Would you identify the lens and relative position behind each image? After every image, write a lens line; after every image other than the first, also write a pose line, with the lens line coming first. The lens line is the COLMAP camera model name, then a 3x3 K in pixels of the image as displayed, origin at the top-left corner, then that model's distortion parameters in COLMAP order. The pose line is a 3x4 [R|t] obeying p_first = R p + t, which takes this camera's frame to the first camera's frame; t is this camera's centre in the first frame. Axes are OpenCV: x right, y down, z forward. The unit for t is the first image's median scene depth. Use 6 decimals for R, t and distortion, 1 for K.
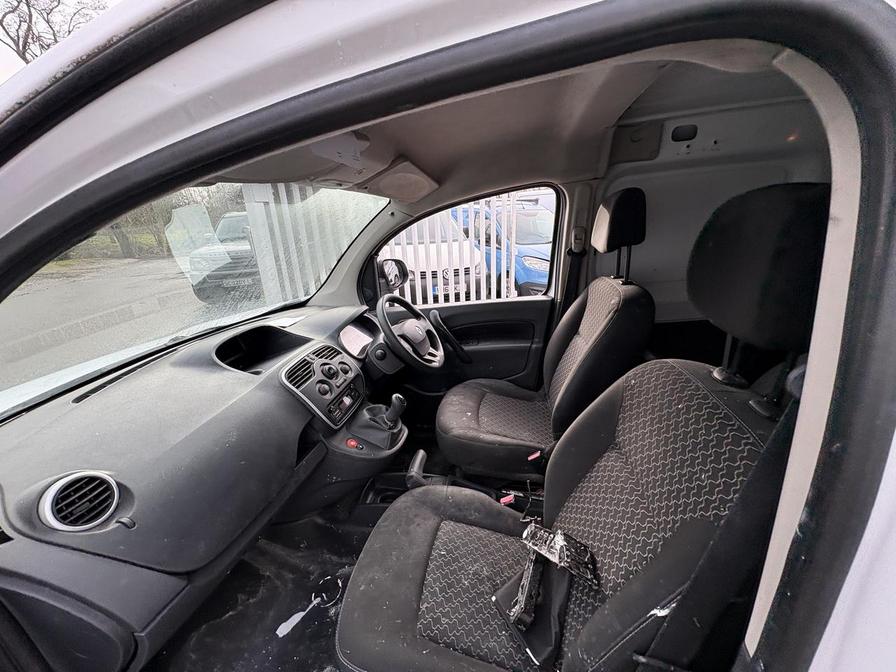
lens RADIAL K [[356.0, 0, 449.7], [0, 356.0, 334.0], [0, 0, 1]] dist [0.001017, -0.000308]
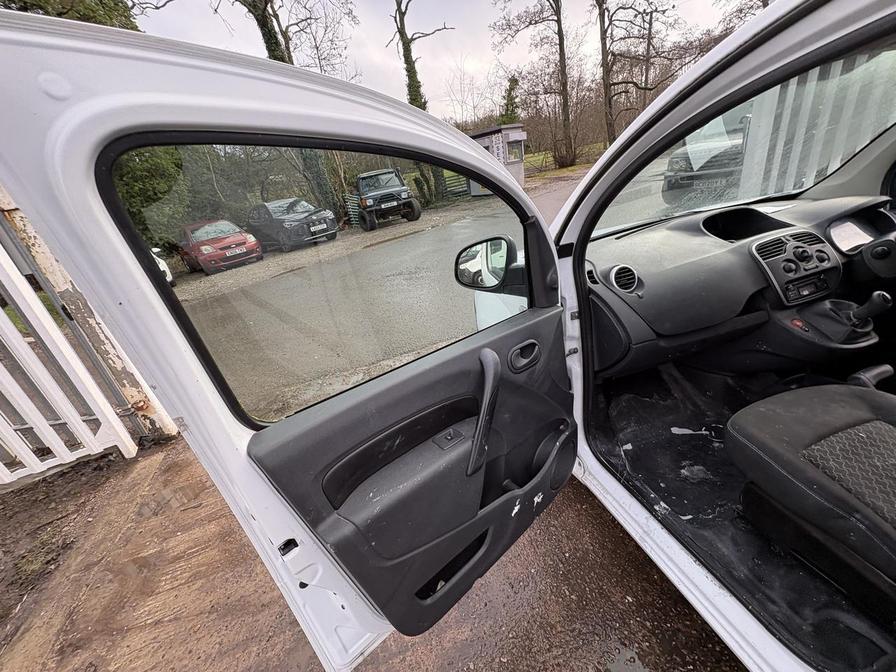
lens RADIAL K [[356.0, 0, 445.2], [0, 356.0, 335.6], [0, 0, 1]] dist [0.001017, -0.000308]
pose [[0.439358, 0.357081, -0.824292, 0.144695], [-0.142919, 0.933700, 0.328298, 0.124134], [0.886870, -0.026433, 0.461262, -0.406515]]
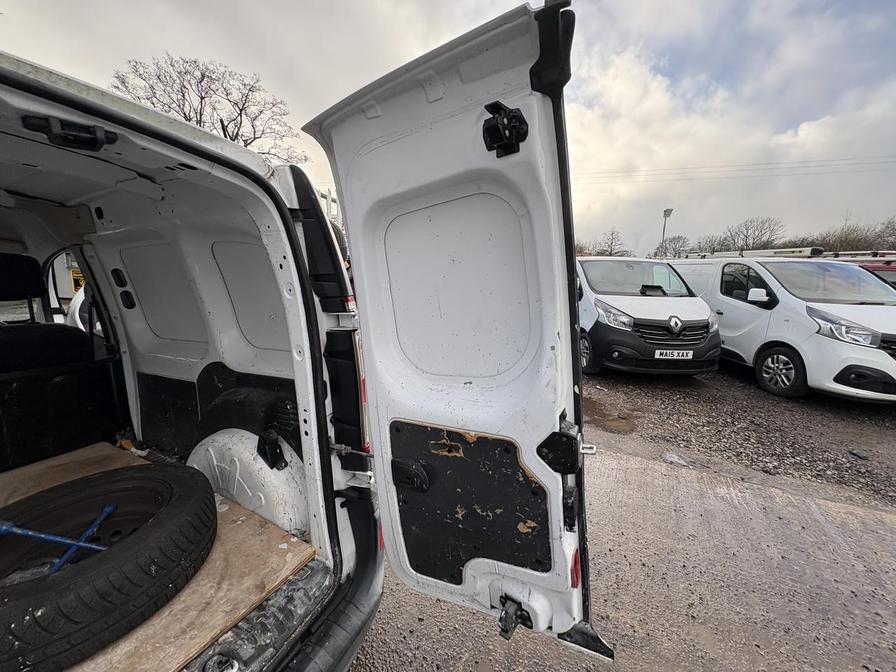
lens RADIAL K [[356.0, 0, 448.4], [0, 356.0, 335.7], [0, 0, 1]] dist [0.001017, -0.000308]
pose [[0.940502, 0.131266, -0.313409, 2.244231], [-0.176255, 0.977039, -0.119705, -0.222616], [0.290500, 0.167822, 0.942043, 0.274460]]
